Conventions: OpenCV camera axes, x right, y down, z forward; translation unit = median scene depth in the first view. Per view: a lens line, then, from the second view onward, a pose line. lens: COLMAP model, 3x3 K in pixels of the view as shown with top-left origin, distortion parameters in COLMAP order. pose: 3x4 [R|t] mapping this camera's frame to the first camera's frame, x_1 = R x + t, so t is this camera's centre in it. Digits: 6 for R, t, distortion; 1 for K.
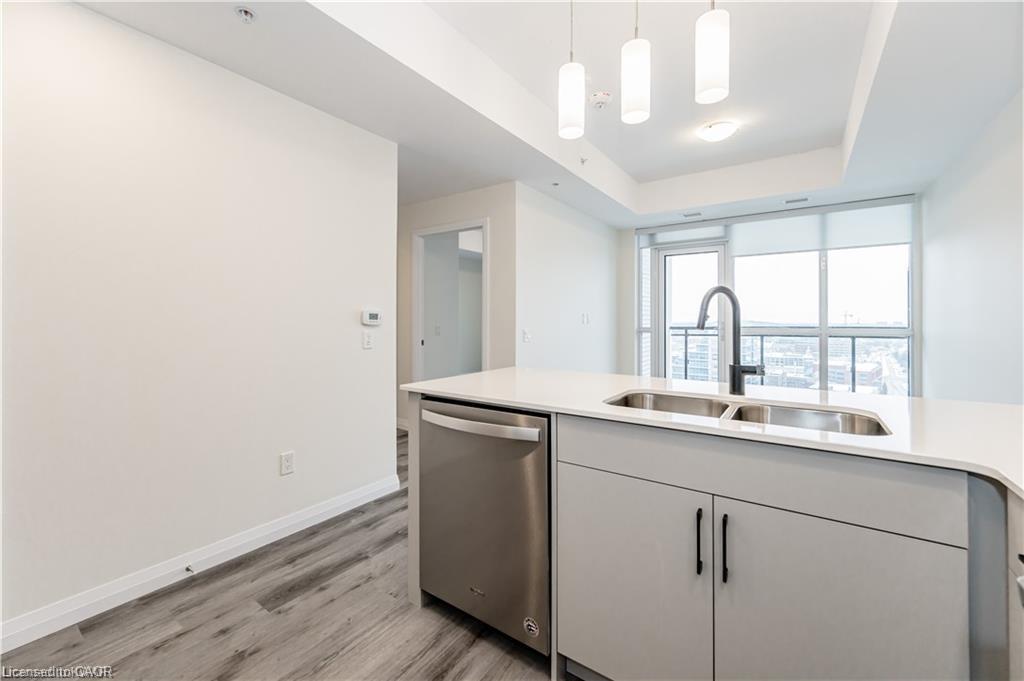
lens RADIAL K [[433.7, 0, 512.7], [0, 433.7, 319.6], [0, 0, 1]] dist [-0.000222, 0.000070]
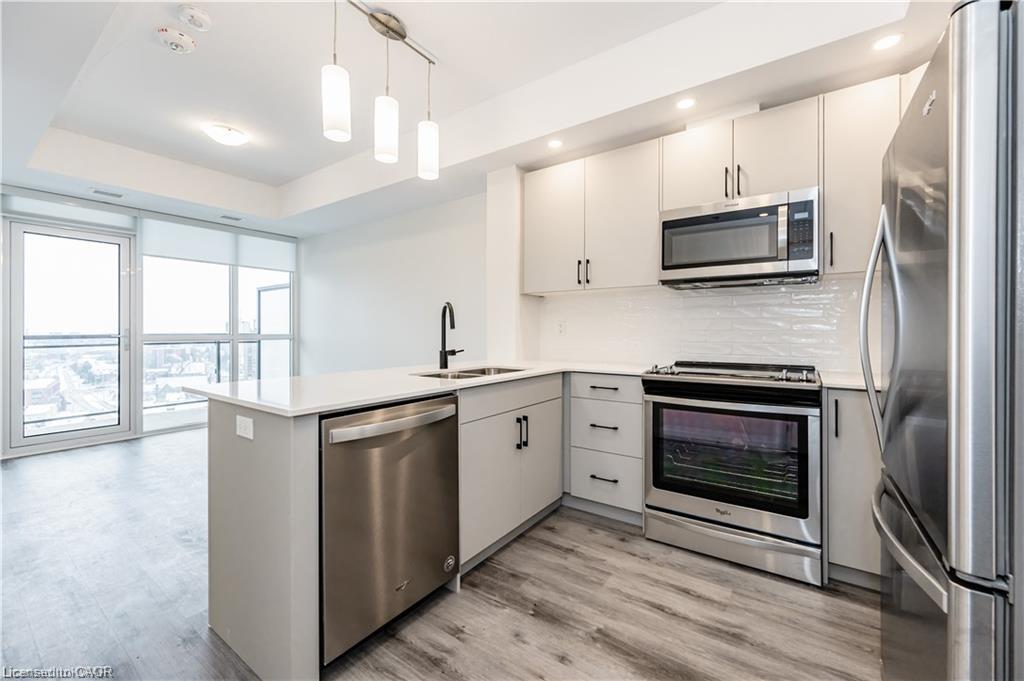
lens RADIAL K [[415.5, 0, 510.7], [0, 415.5, 336.3], [0, 0, 1]] dist [0.001027, 0.000519]
pose [[0.009649, -0.008574, 0.999917, -0.346358], [-0.004057, 0.999955, 0.008614, 0.012057], [-0.999945, -0.004140, 0.009614, 0.245483]]
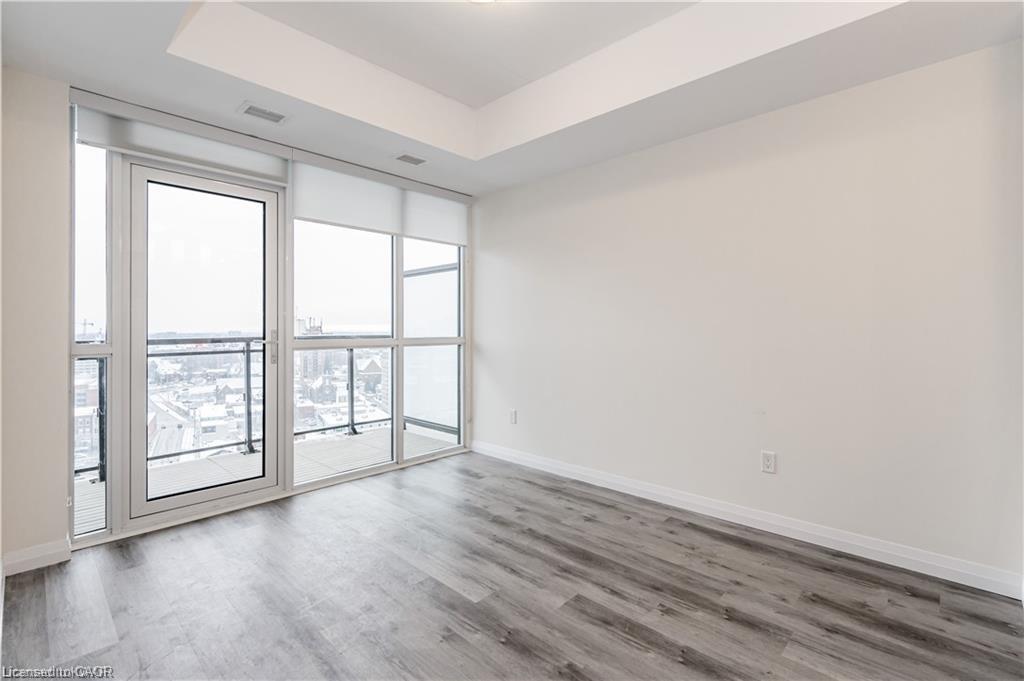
lens RADIAL K [[477.2, 0, 510.8], [0, 477.2, 332.9], [0, 0, 1]] dist [0.003457, -0.000084]
pose [[0.159096, -0.000174, 0.987263, -0.088473], [-0.008175, 0.999965, 0.001493, 0.009058], [-0.987229, -0.008308, 0.159089, 0.619901]]
